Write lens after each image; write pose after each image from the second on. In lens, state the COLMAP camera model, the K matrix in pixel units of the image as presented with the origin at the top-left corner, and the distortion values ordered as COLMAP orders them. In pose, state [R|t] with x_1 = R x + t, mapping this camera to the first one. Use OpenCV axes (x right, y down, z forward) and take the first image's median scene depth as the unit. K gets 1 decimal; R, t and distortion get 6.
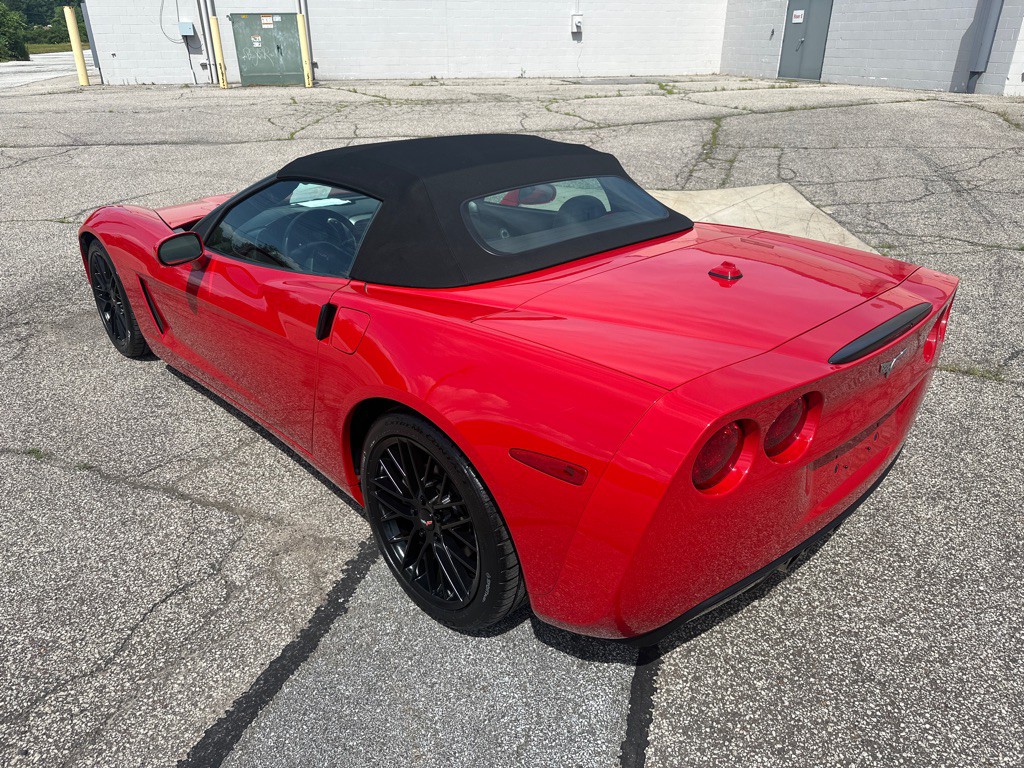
lens RADIAL K [[727.2, 0, 509.7], [0, 727.2, 384.1], [0, 0, 1]] dist [0.020335, -0.021242]
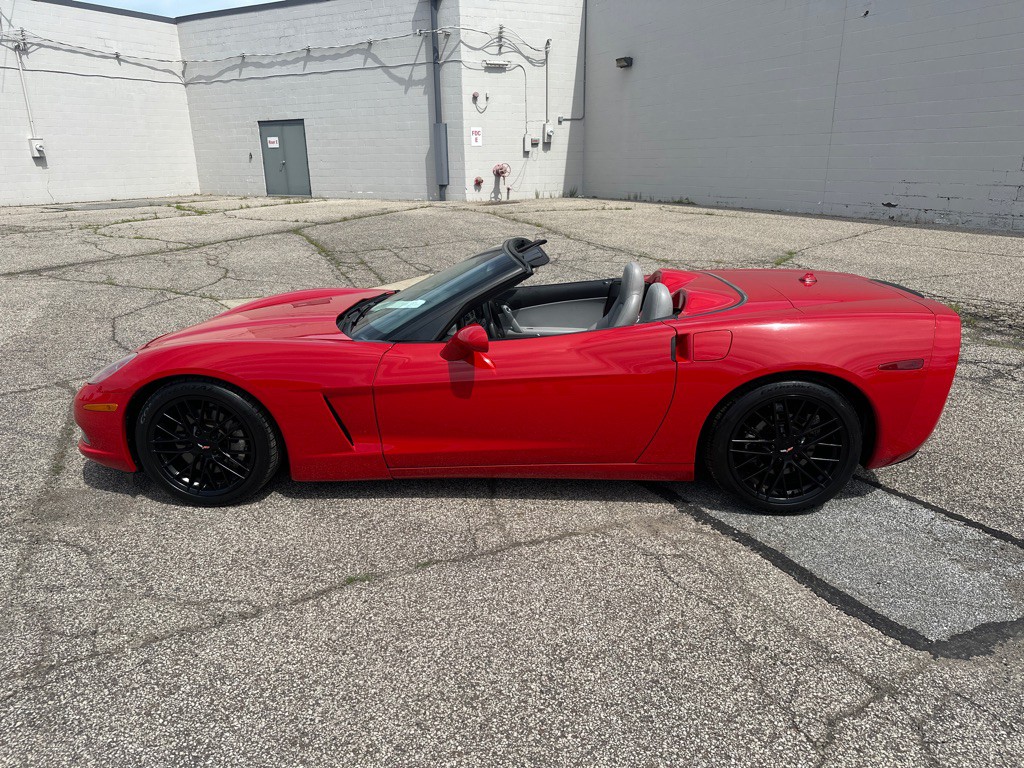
lens RADIAL K [[722.1, 0, 511.2], [0, 722.1, 392.0], [0, 0, 1]] dist [0.056302, -0.065003]
pose [[0.716388, -0.221906, 0.661473, -1.609734], [0.309145, 0.950883, -0.015815, -0.089774], [-0.625474, 0.215821, 0.749802, 0.158609]]
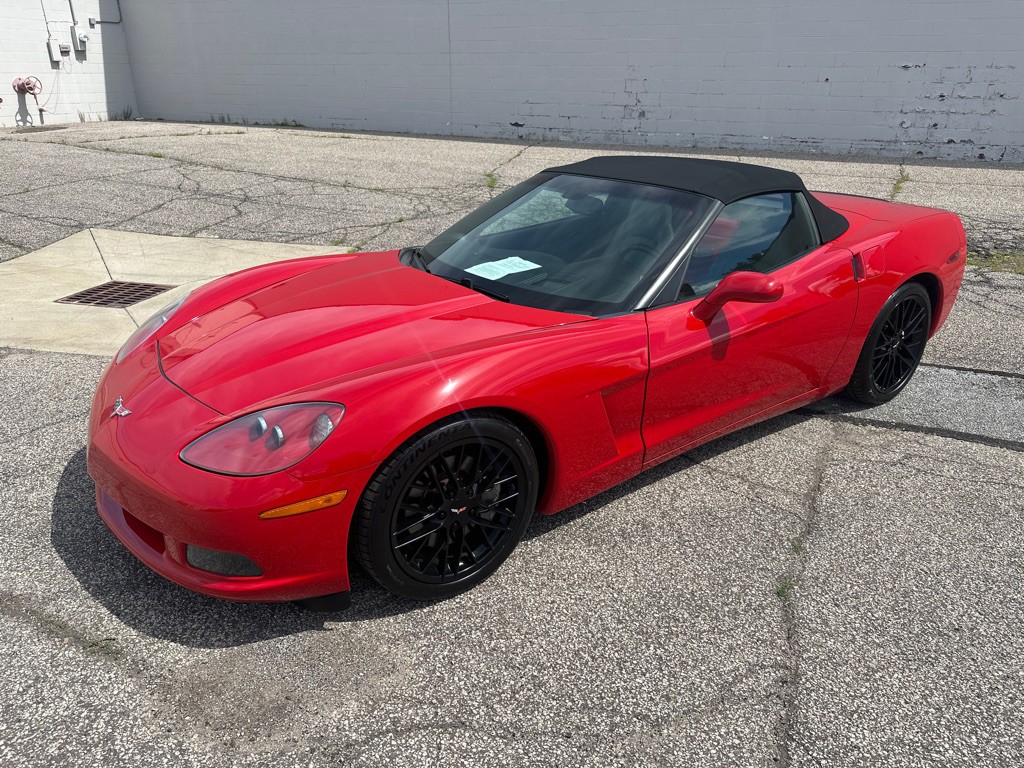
lens RADIAL K [[722.5, 0, 514.8], [0, 722.5, 384.2], [0, 0, 1]] dist [0.053626, -0.062138]
pose [[0.118865, -0.388751, 0.913643, -1.992955], [0.418698, 0.853978, 0.308891, -0.708686], [-0.900313, 0.345824, 0.264277, 1.455127]]
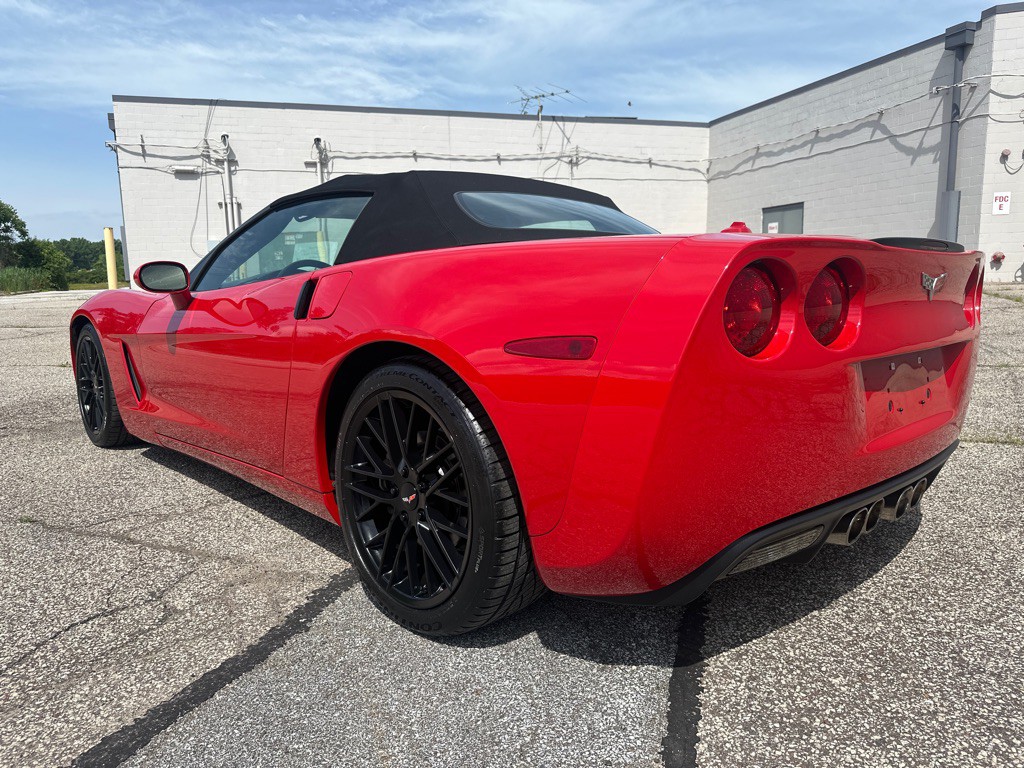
lens RADIAL K [[729.0, 0, 509.4], [0, 729.0, 385.9], [0, 0, 1]] dist [0.005688, -0.006470]
pose [[0.999827, -0.018085, -0.004330, 0.007629], [0.016058, 0.957057, -0.289456, 0.320285], [0.009379, 0.289337, 0.957181, 0.168450]]
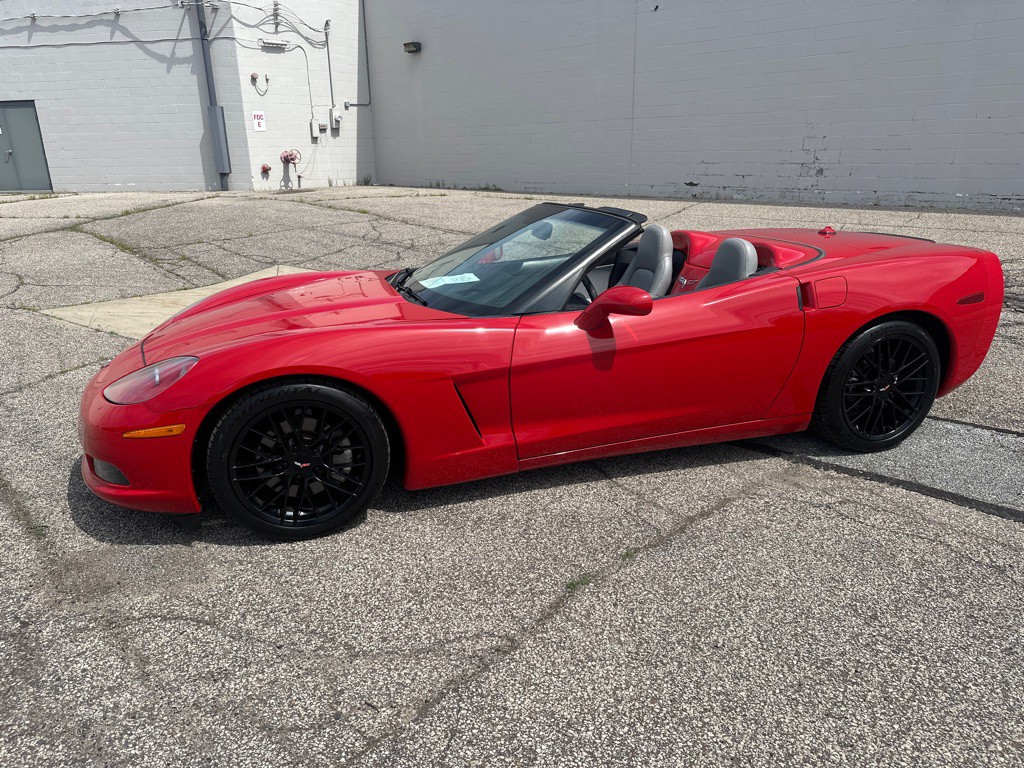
lens RADIAL K [[727.2, 0, 509.7], [0, 727.2, 384.1], [0, 0, 1]] dist [0.020335, -0.021242]
pose [[0.437000, -0.282697, 0.853881, -1.967698], [0.397732, 0.912204, 0.098455, -0.331094], [-0.806747, 0.296591, 0.511071, 0.856912]]
